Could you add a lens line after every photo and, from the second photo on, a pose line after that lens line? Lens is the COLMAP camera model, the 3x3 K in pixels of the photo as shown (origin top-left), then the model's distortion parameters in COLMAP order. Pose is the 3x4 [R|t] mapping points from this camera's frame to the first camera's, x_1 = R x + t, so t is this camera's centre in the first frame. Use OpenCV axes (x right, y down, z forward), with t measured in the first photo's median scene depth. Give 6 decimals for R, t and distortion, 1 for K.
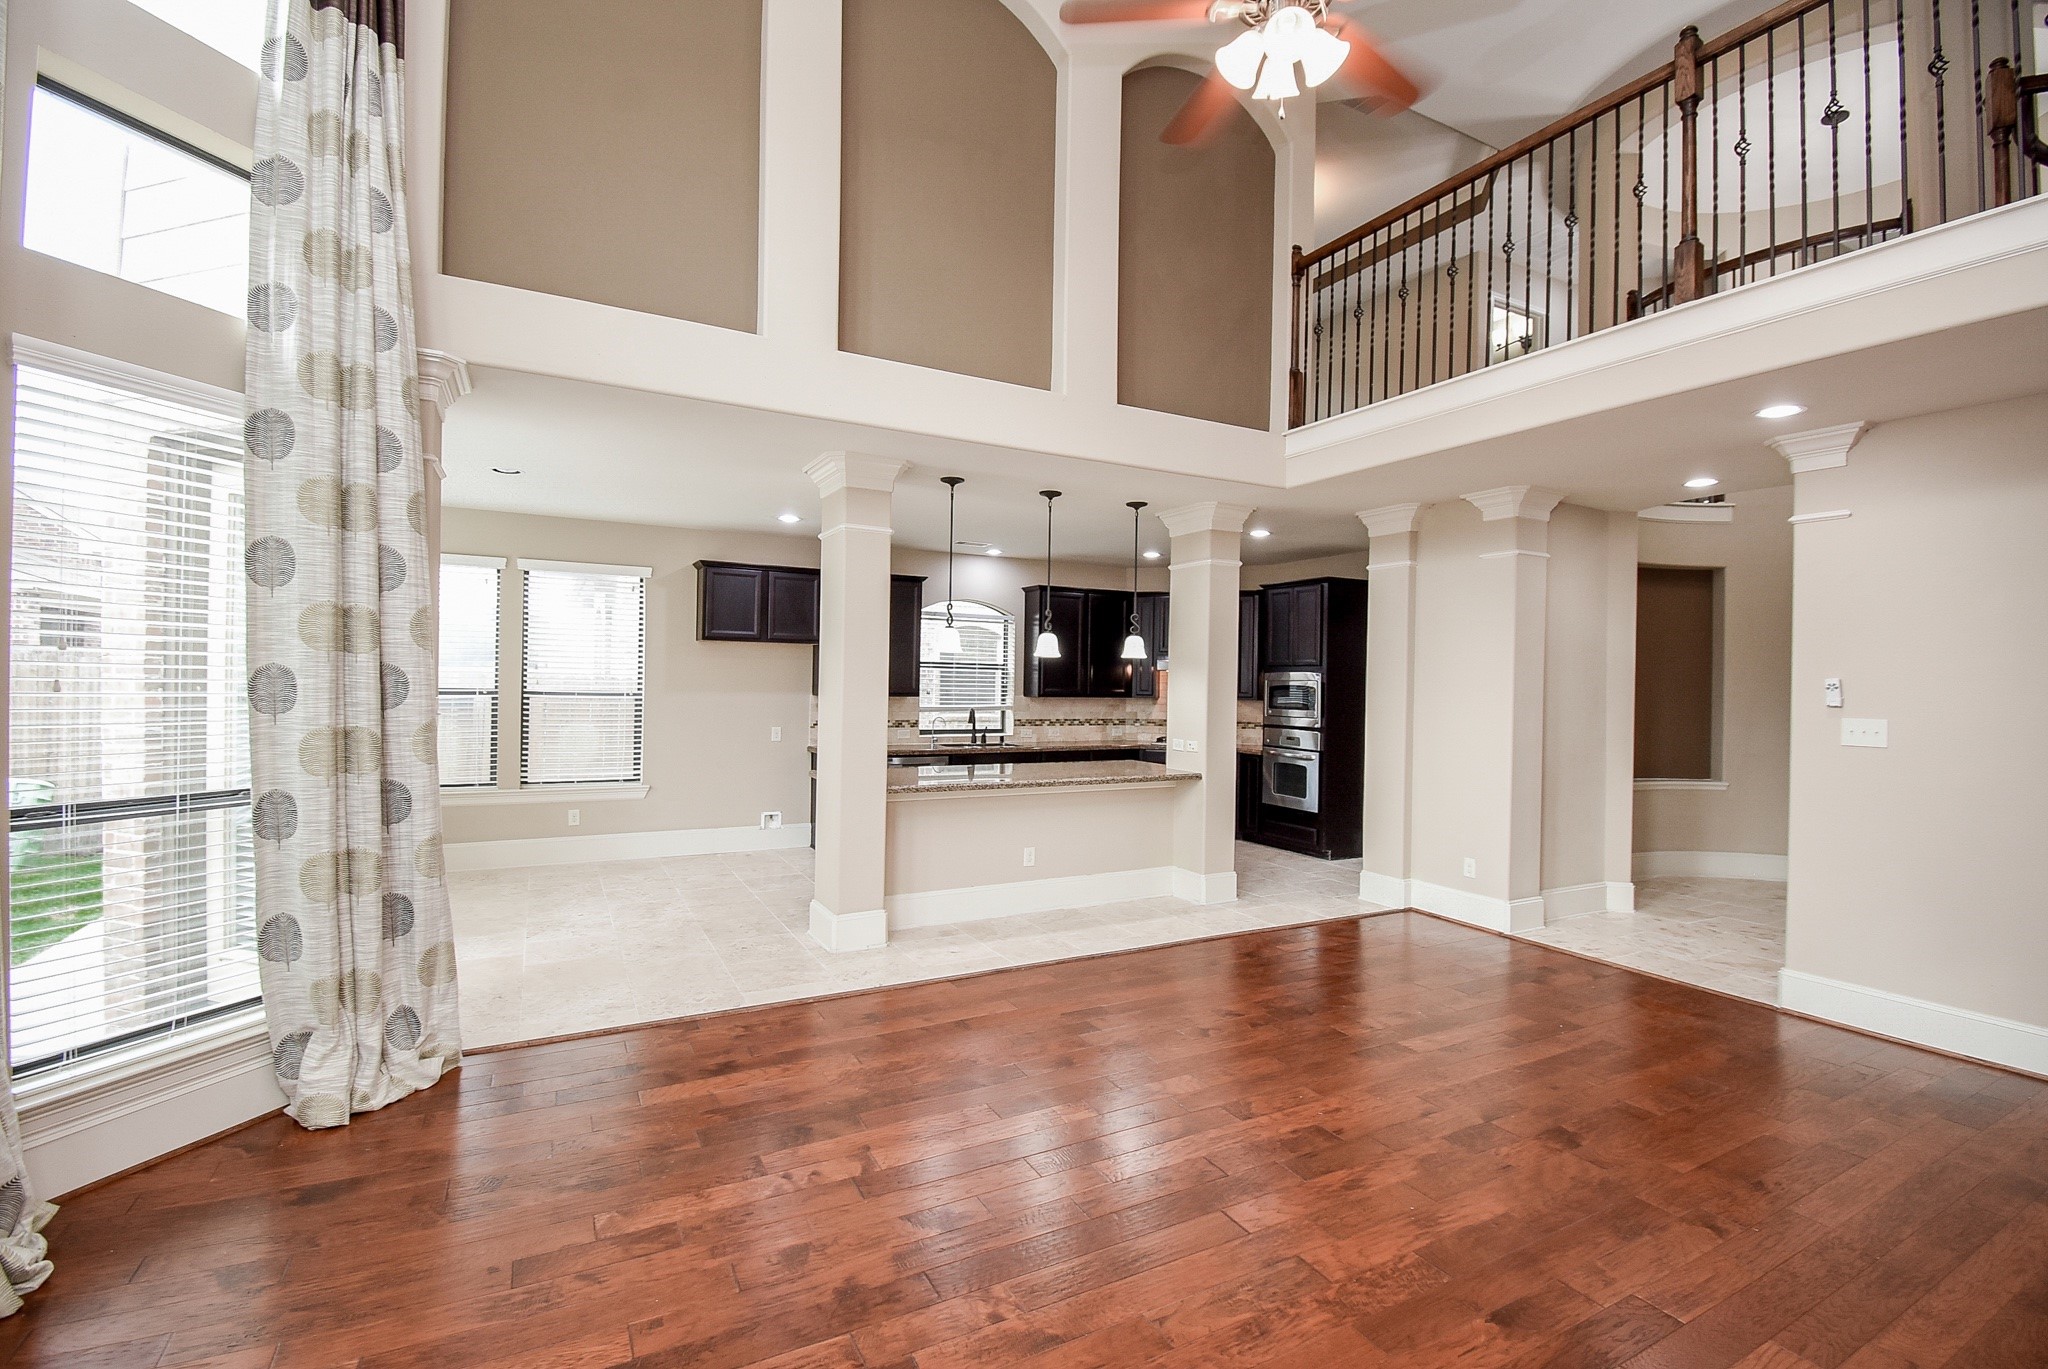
lens RADIAL K [[913.5, 0, 1026.4], [0, 913.5, 680.7], [0, 0, 1]] dist [0.006246, -0.014366]
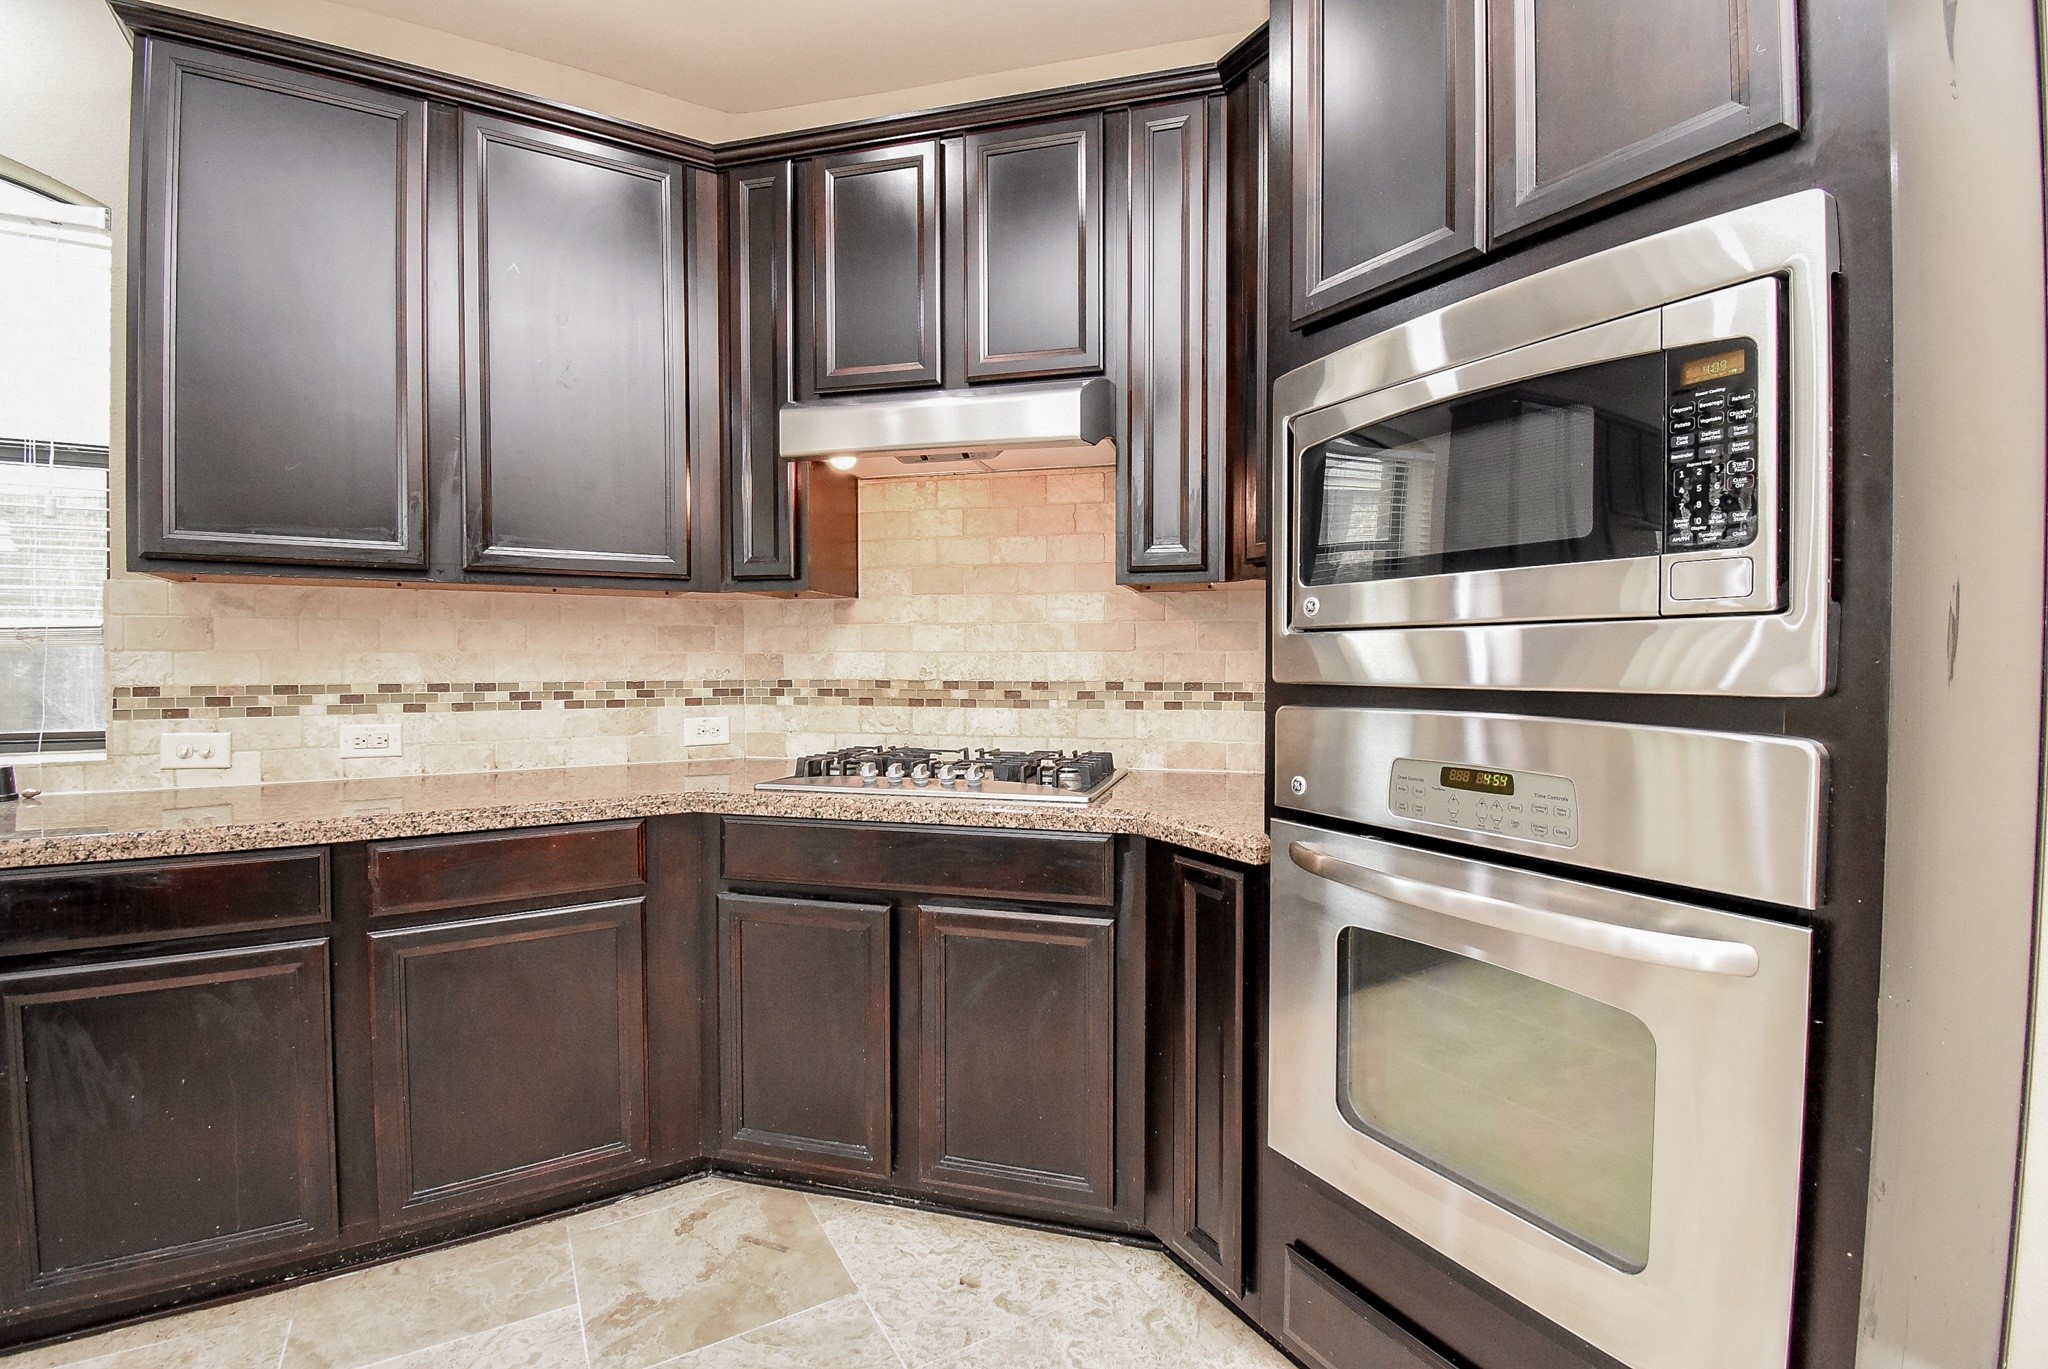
lens RADIAL K [[913.5, 0, 1024.4], [0, 913.5, 674.4], [0, 0, 1]] dist [0.006246, -0.014366]
pose [[0.999451, -0.016582, 0.028690, 0.205936], [0.016129, 0.999743, 0.015952, 0.041278], [-0.028948, -0.015481, 0.999461, 0.816169]]
